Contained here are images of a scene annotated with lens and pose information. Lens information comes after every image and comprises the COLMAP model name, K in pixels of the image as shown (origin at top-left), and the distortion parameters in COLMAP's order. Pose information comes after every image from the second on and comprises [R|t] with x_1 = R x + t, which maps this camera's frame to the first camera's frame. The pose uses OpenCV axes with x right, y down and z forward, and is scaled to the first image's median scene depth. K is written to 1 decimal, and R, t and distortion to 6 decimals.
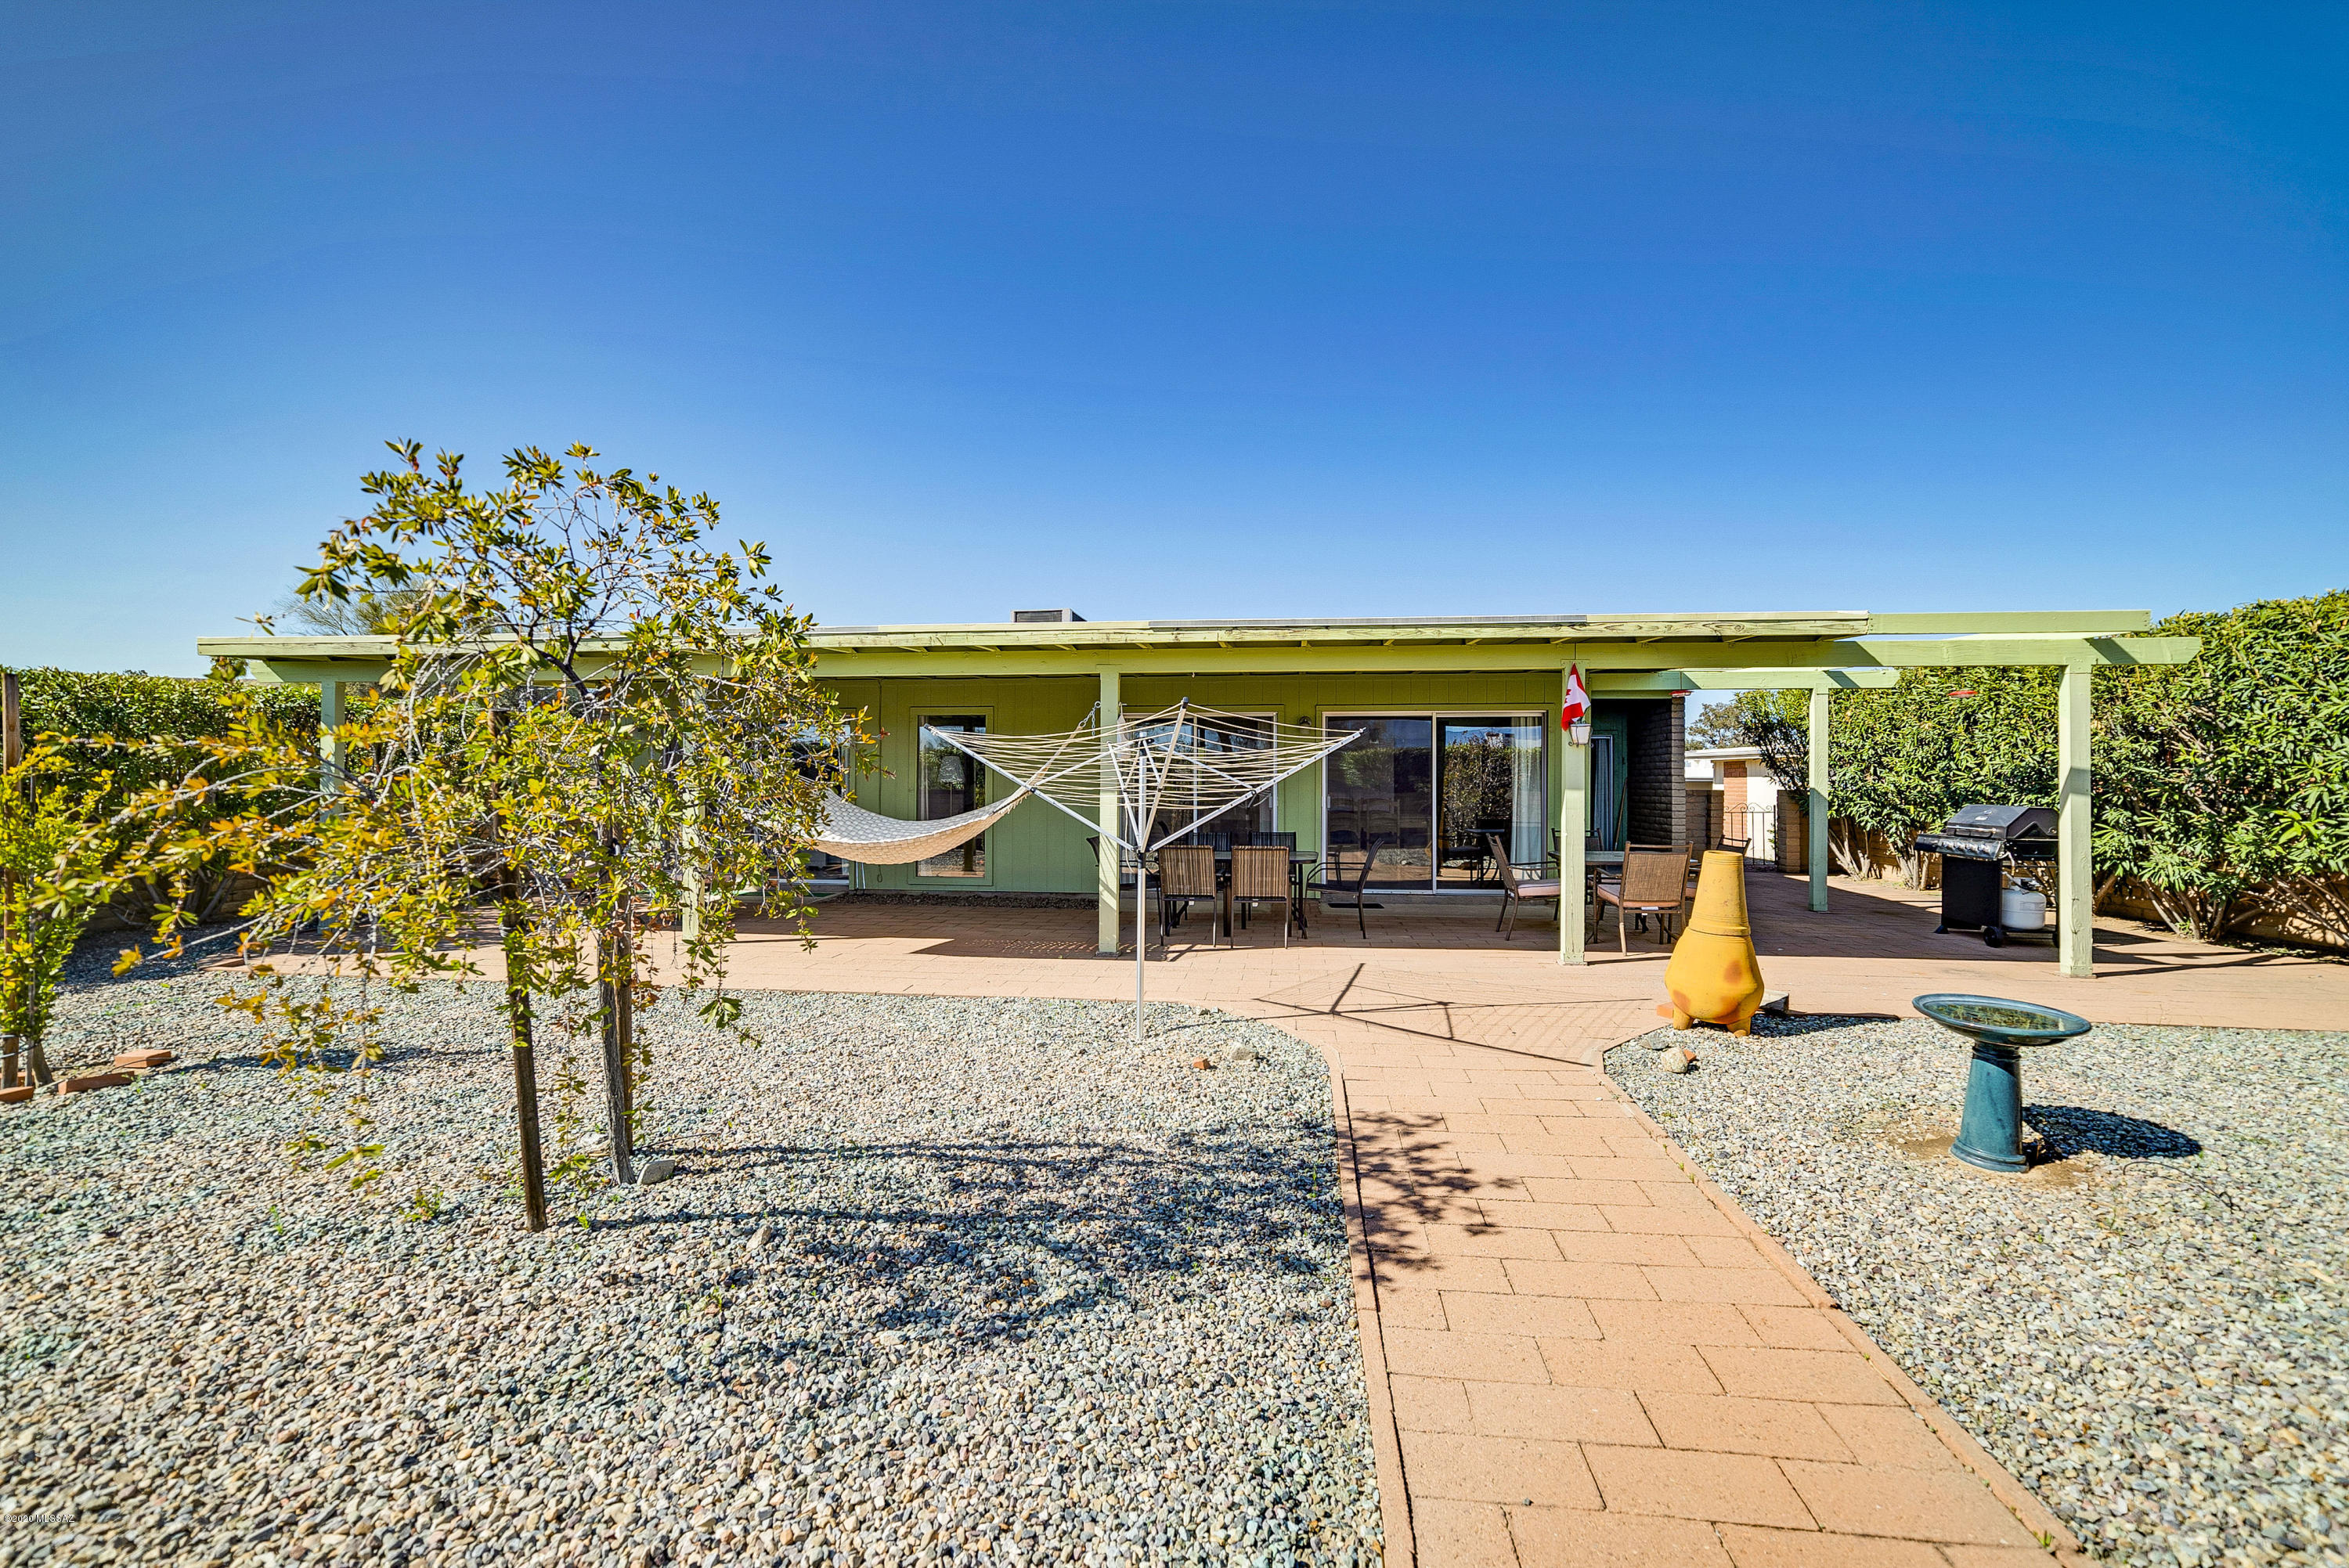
lens RADIAL K [[925.5, 0, 1181.1], [0, 925.5, 783.8], [0, 0, 1]] dist [-0.014215, 0.000456]
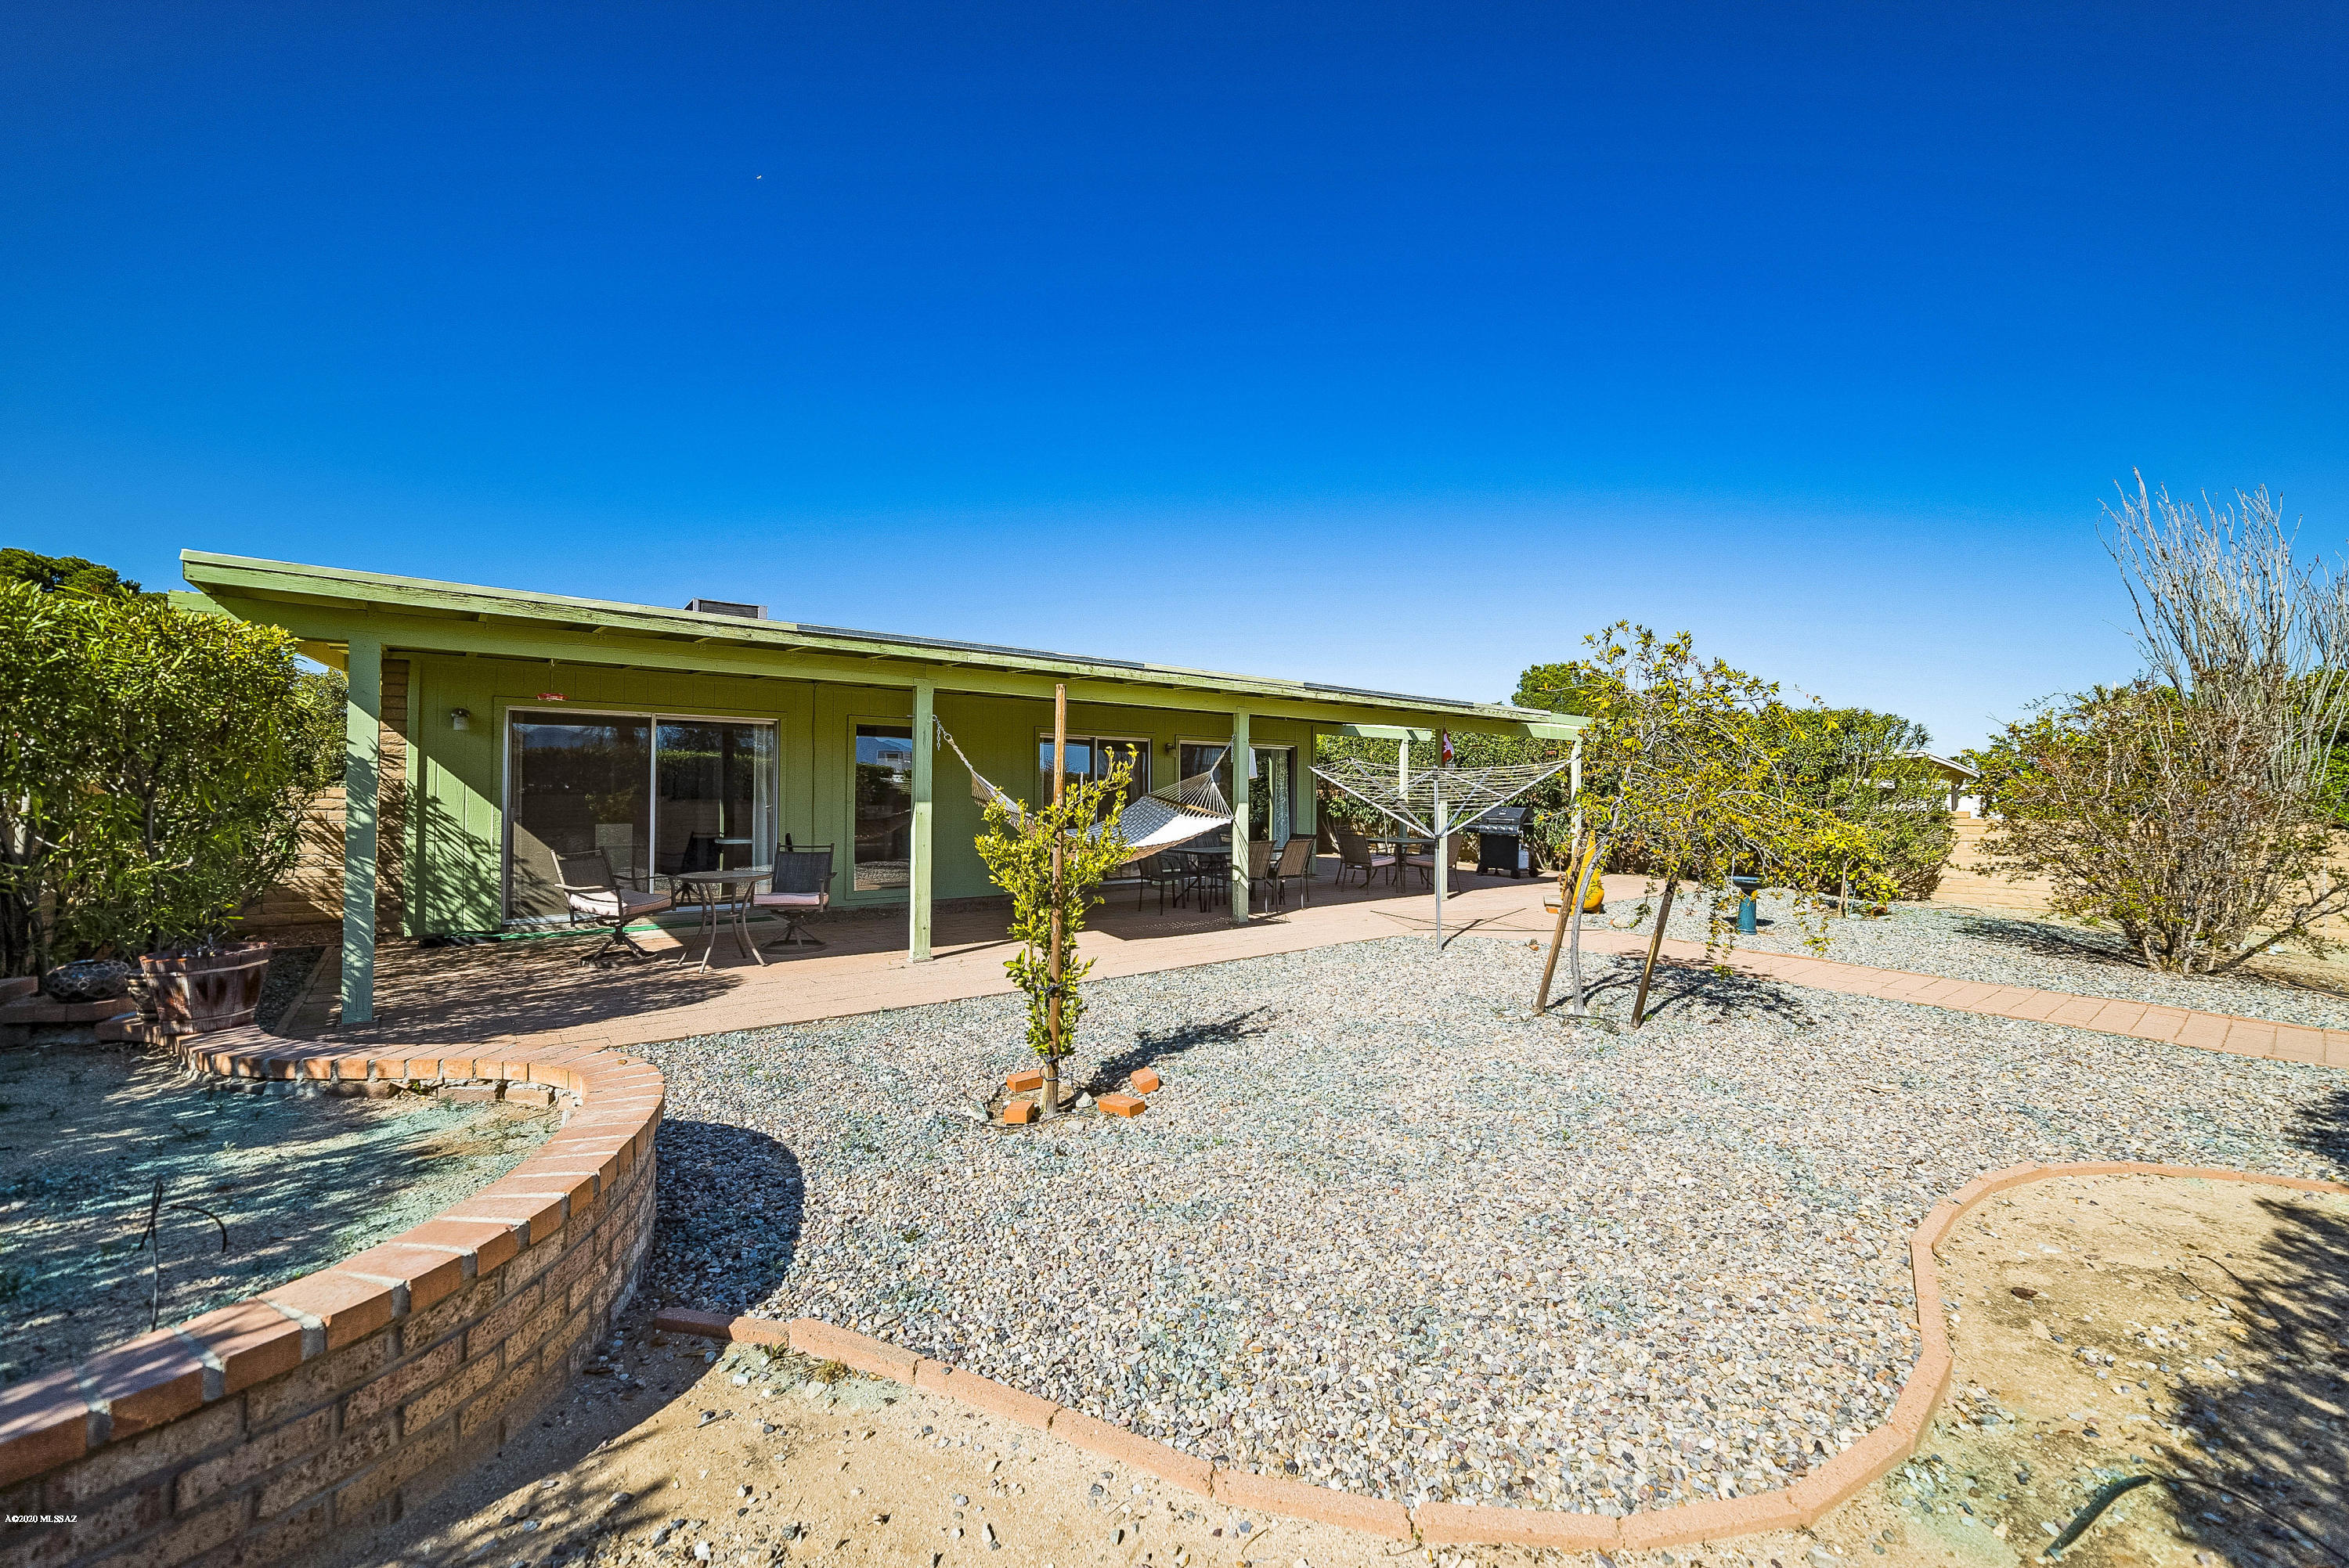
lens RADIAL K [[925.5, 0, 1181.1], [0, 925.5, 783.8], [0, 0, 1]] dist [-0.014215, 0.000456]
pose [[0.690557, 0.008228, 0.723231, -0.824815], [-0.001220, 0.999947, -0.010212, -0.001952], [-0.723277, 0.006170, 0.690530, 0.102573]]
